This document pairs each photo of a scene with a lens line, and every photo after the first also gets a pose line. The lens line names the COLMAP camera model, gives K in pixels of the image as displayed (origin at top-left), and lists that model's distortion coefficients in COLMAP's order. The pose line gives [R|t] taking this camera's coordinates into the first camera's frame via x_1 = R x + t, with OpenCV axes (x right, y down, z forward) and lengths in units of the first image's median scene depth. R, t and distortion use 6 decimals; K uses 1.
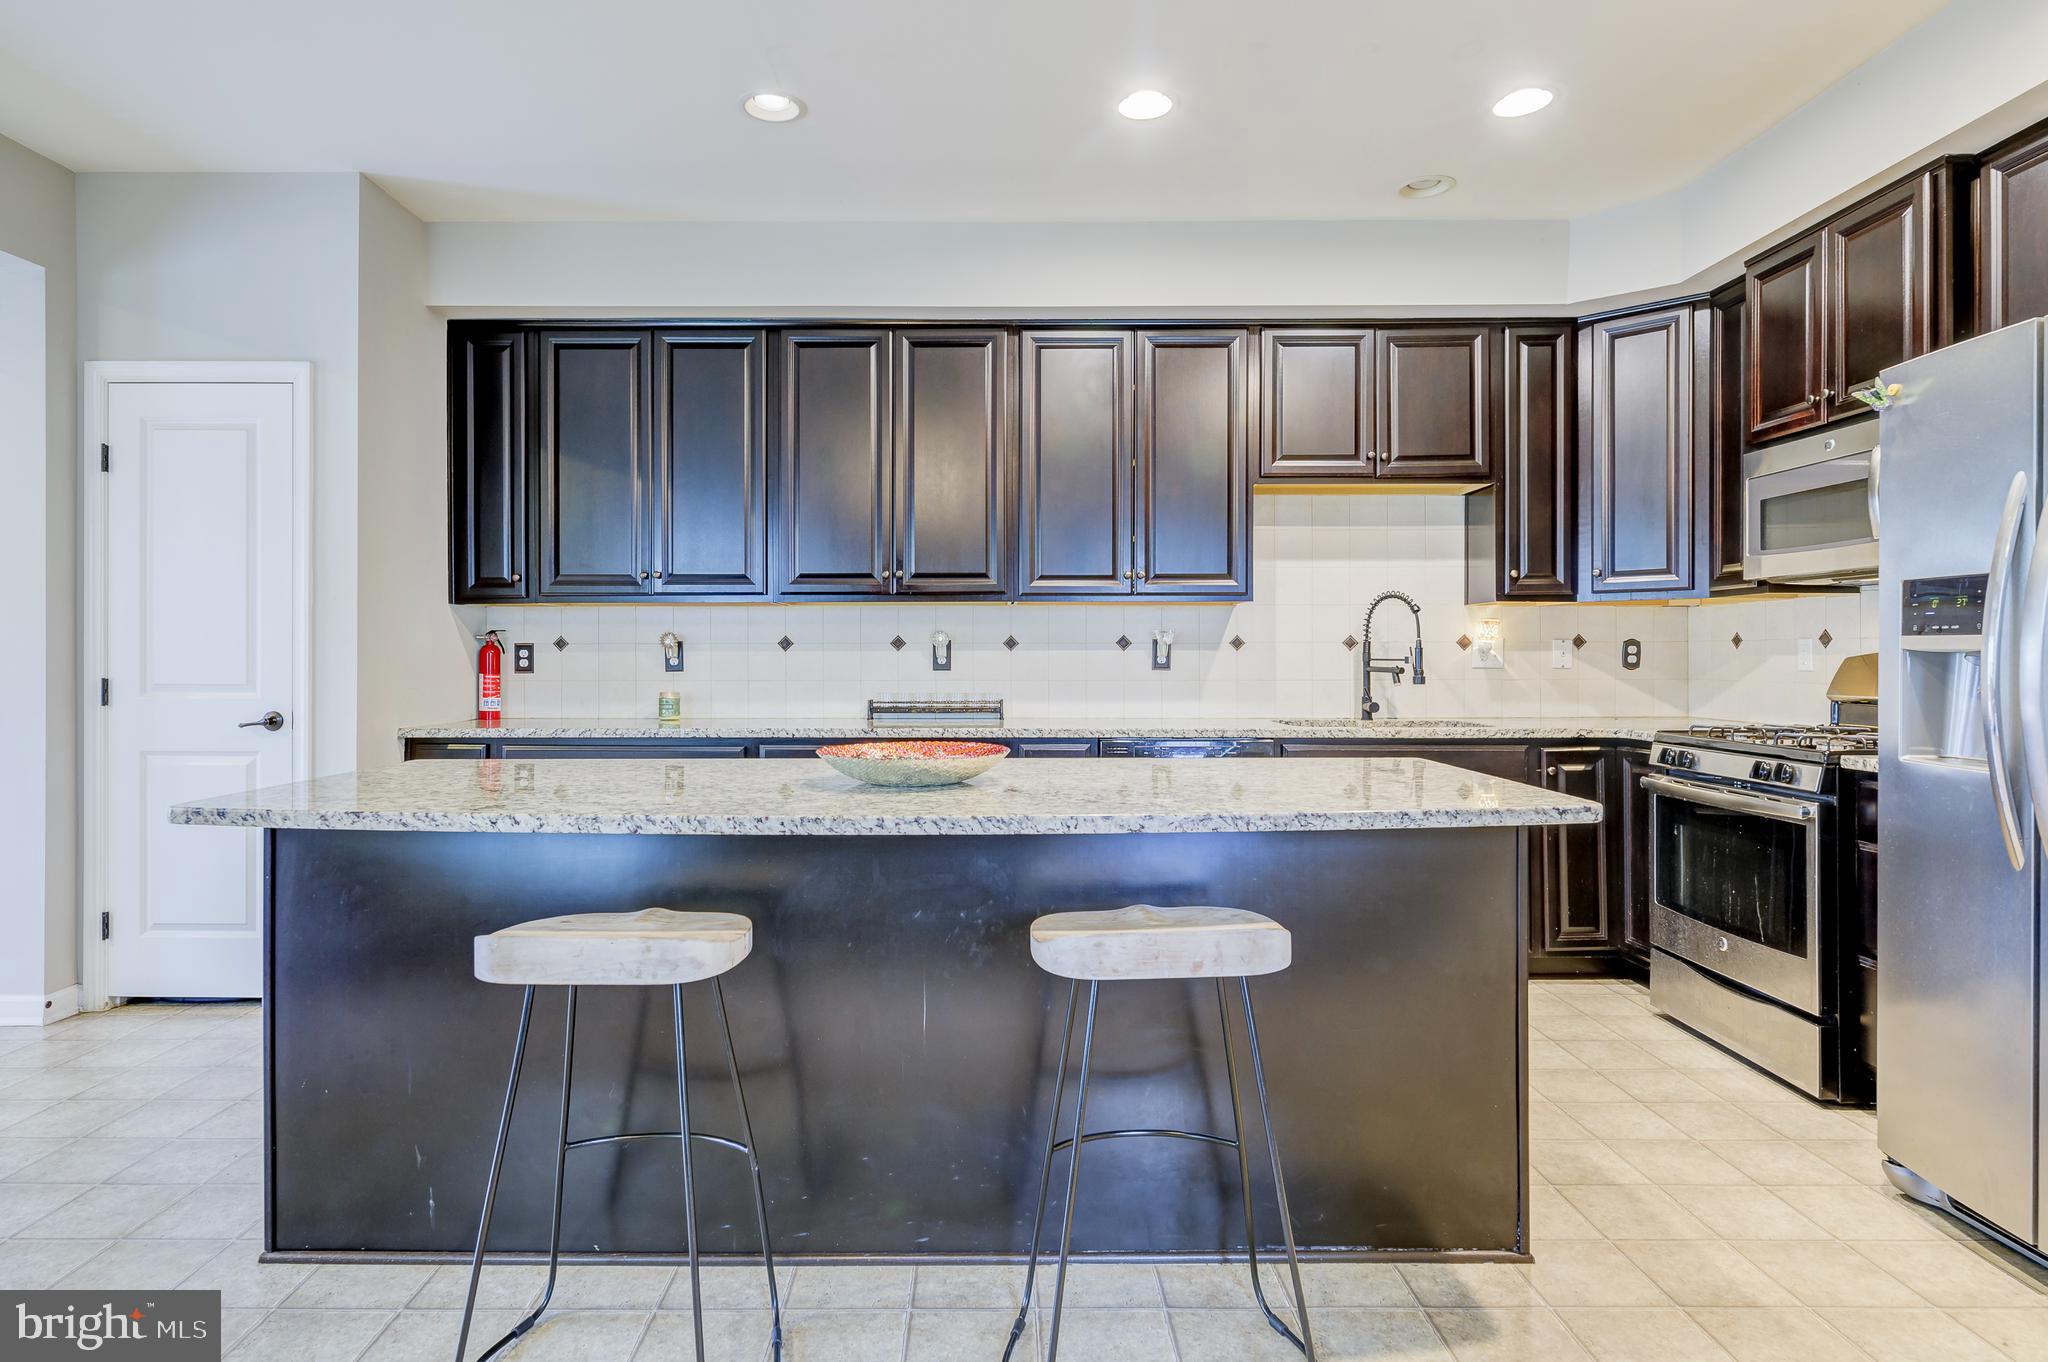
lens RADIAL K [[1075.0, 0, 1021.7], [0, 1075.0, 657.4], [0, 0, 1]] dist [-0.001615, -0.000330]
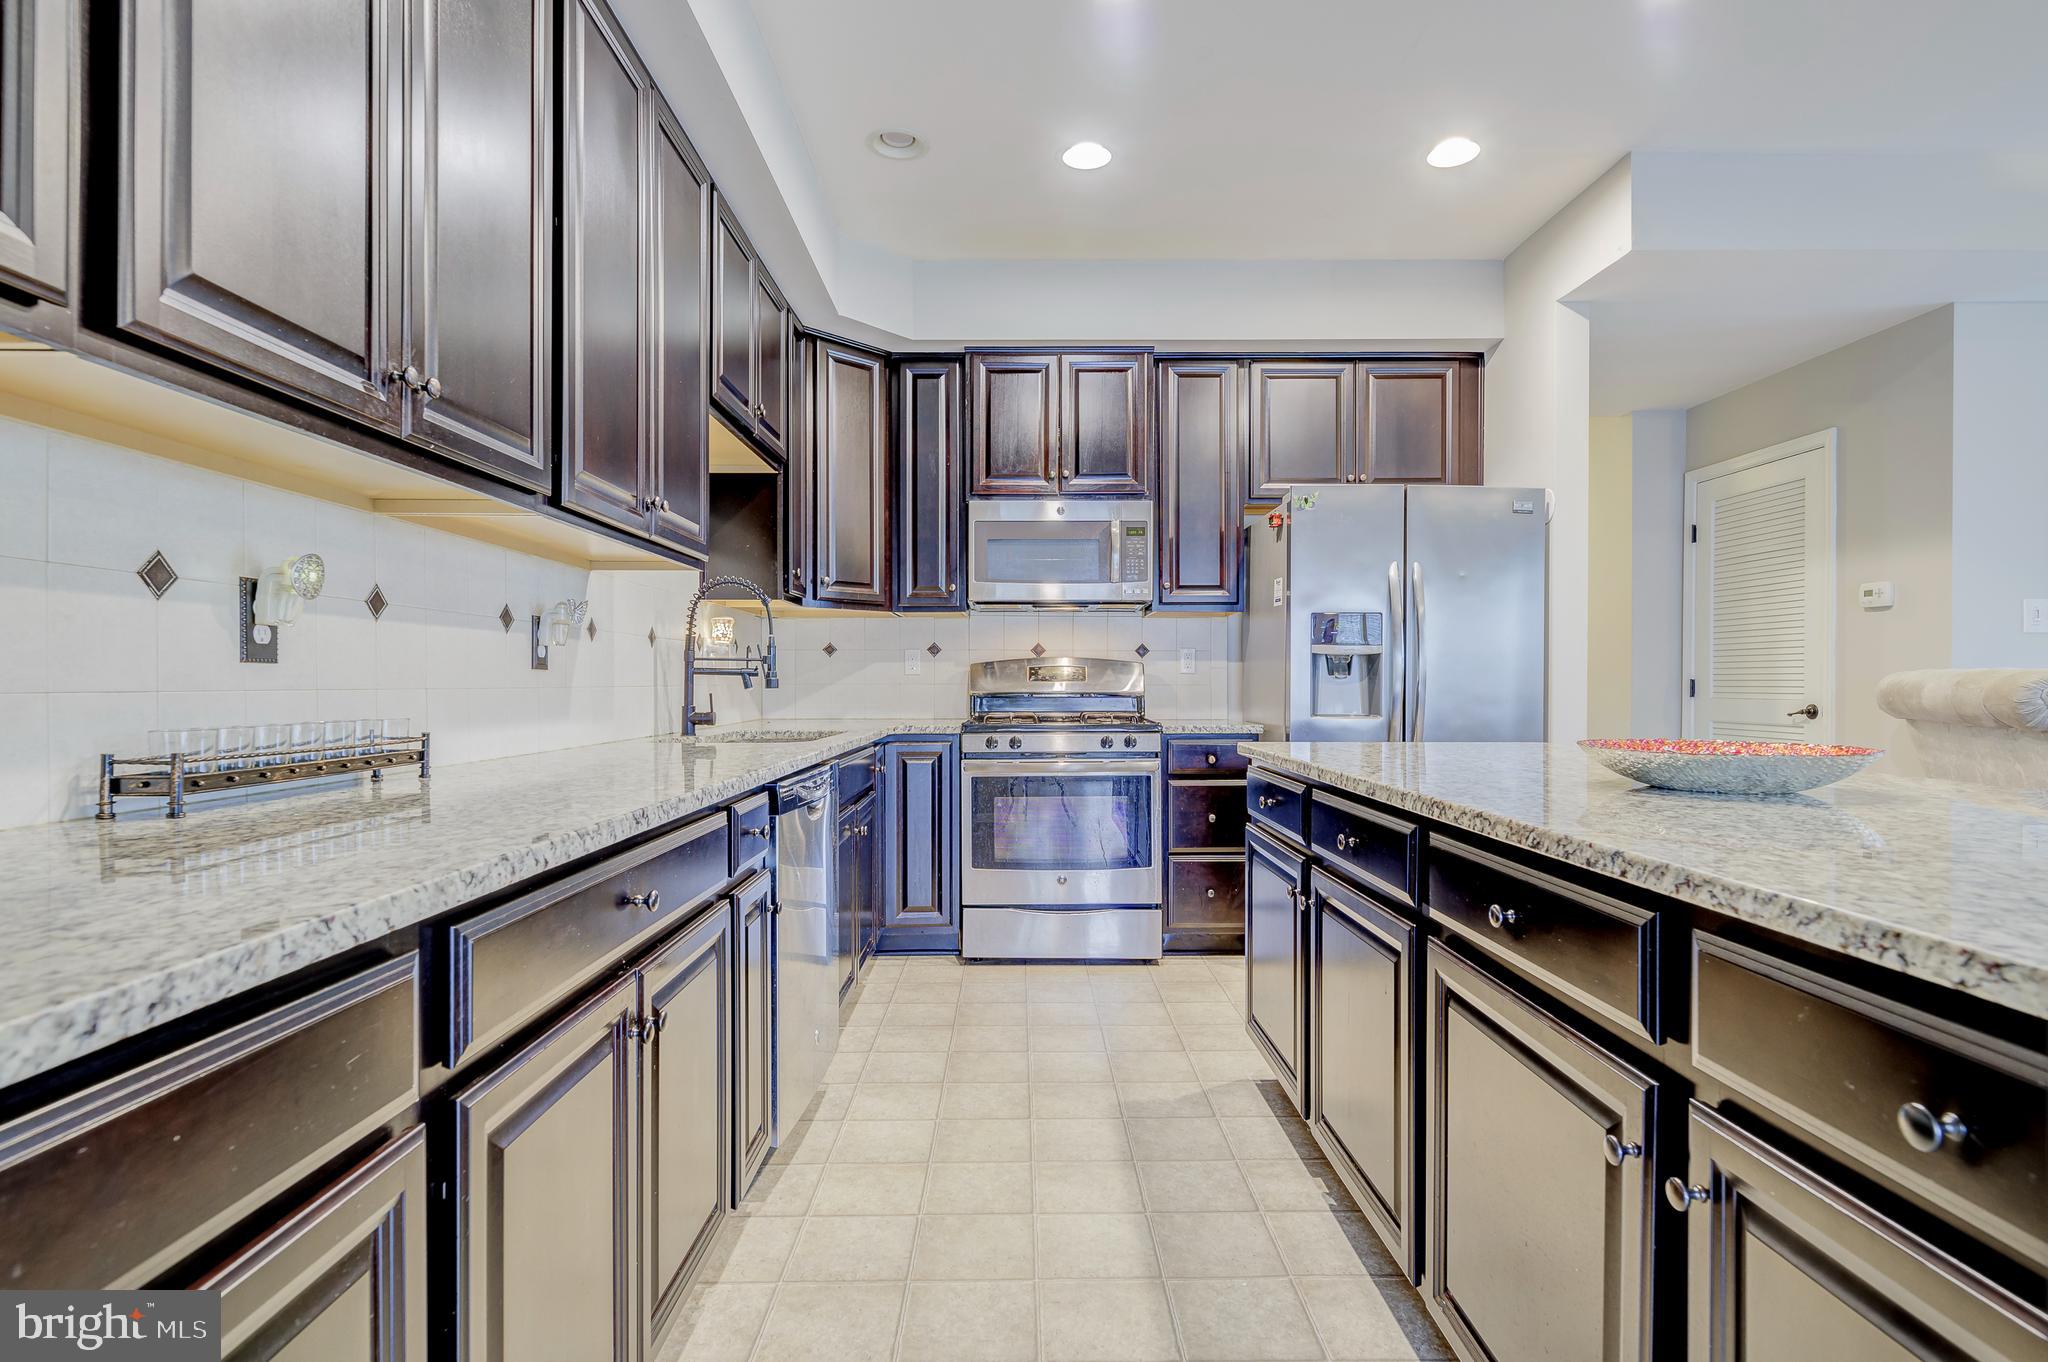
lens RADIAL K [[1021.2, 0, 1029.7], [0, 1021.2, 686.0], [0, 0, 1]] dist [-0.001107, -0.000677]
pose [[0.004779, -0.002686, 0.999985, -0.428273], [0.004270, 0.999987, 0.002666, 0.020898], [-0.999979, 0.004258, 0.004790, 0.753067]]
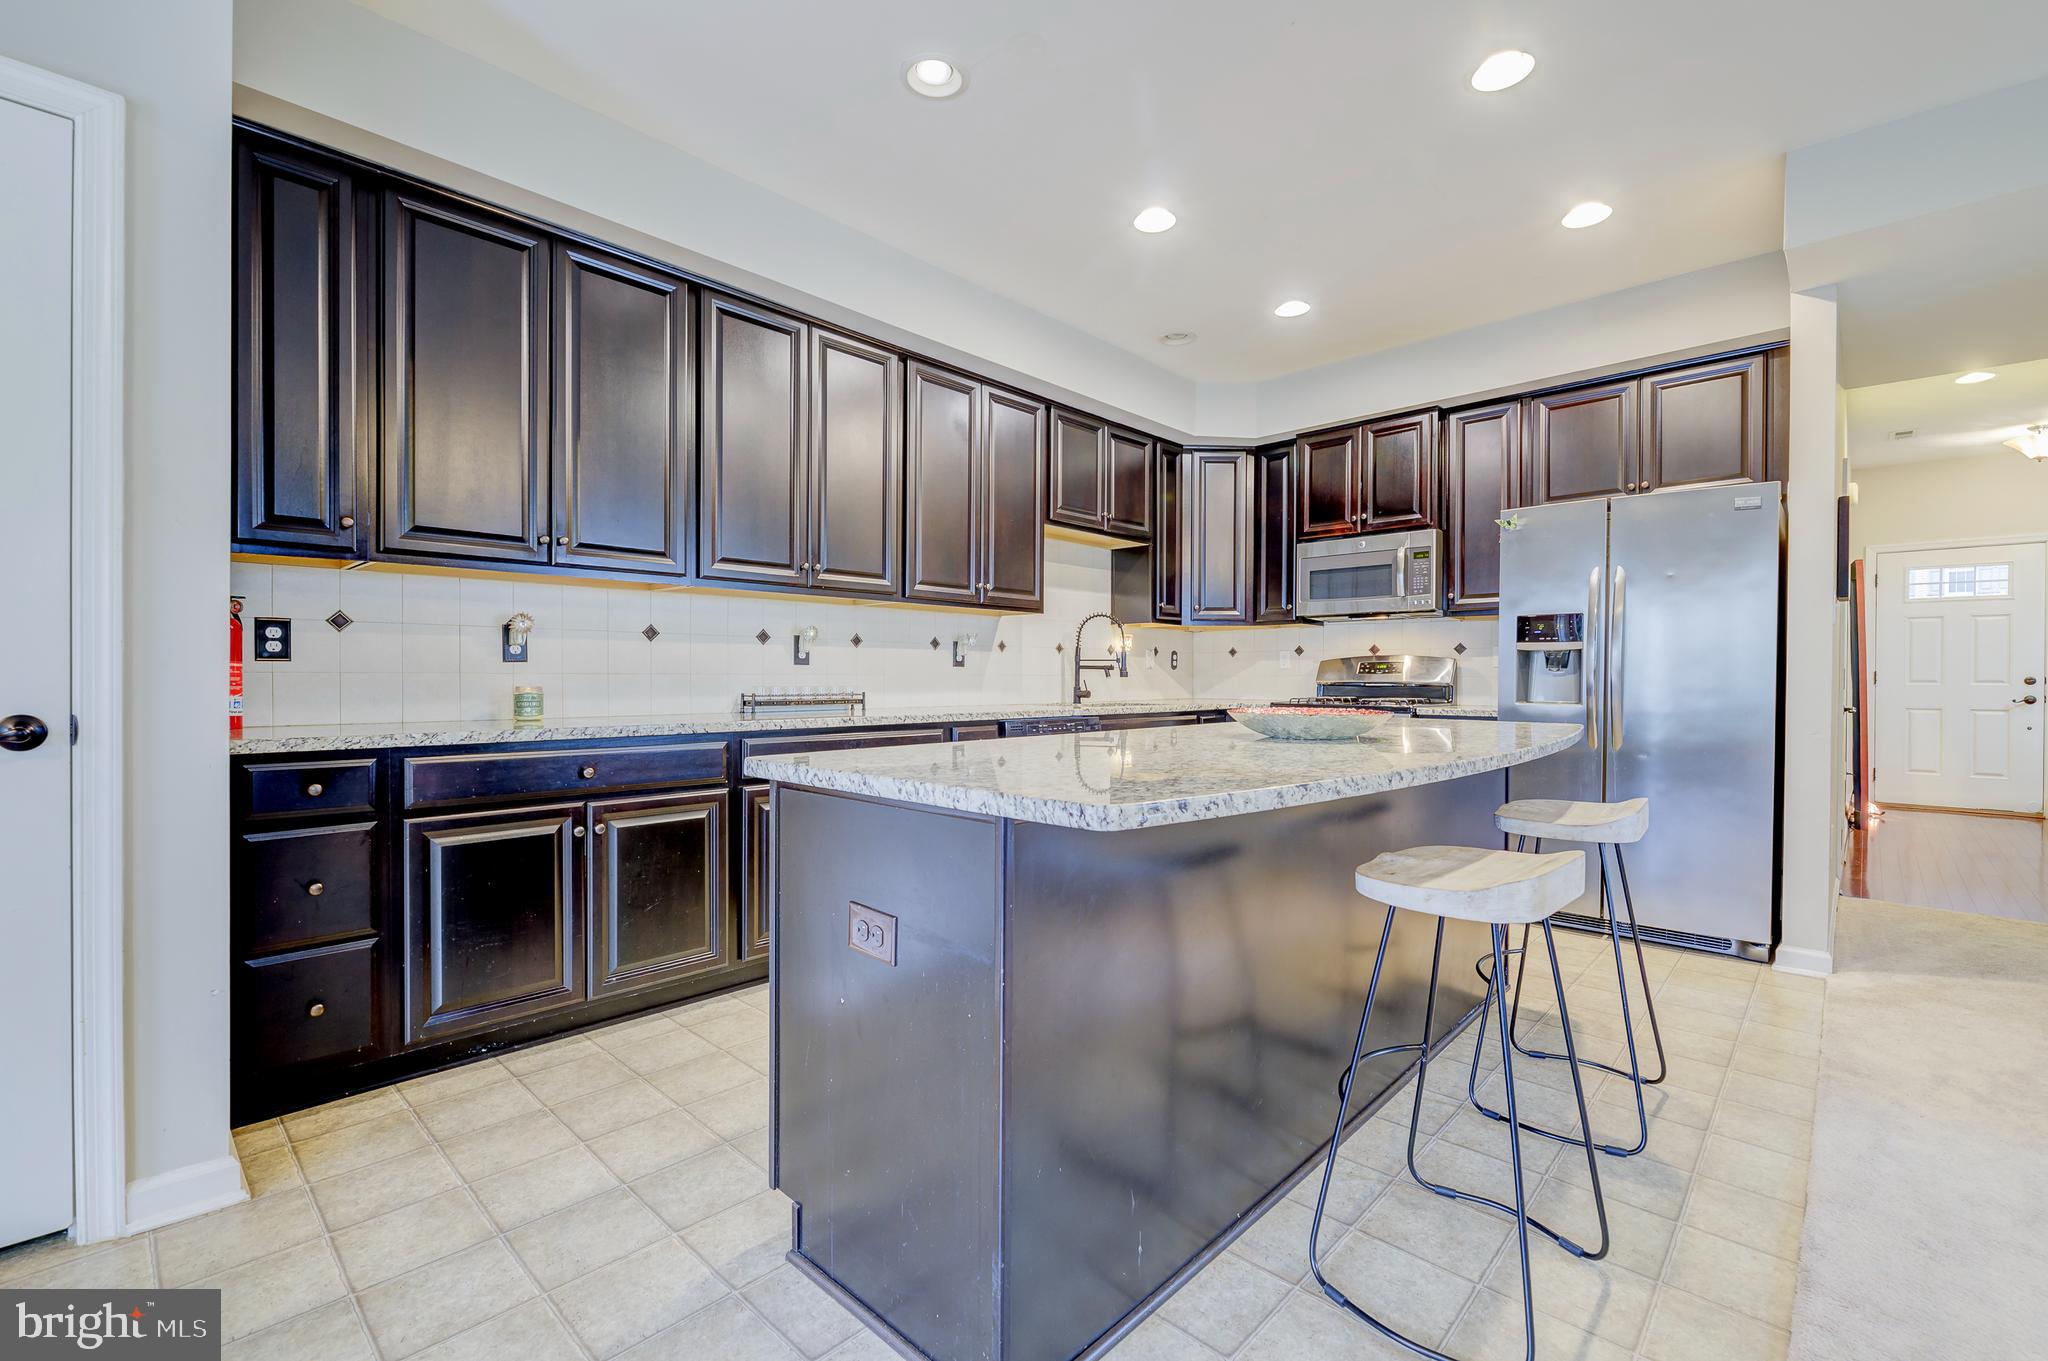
lens RADIAL K [[851.0, 0, 1019.1], [0, 851.0, 679.4], [0, 0, 1]] dist [-0.001944, -0.000788]
pose [[0.702070, -0.000323, 0.712108, -0.522255], [-0.001752, 0.999996, 0.002180, 0.024657], [-0.712106, -0.002778, 0.702066, 0.280913]]
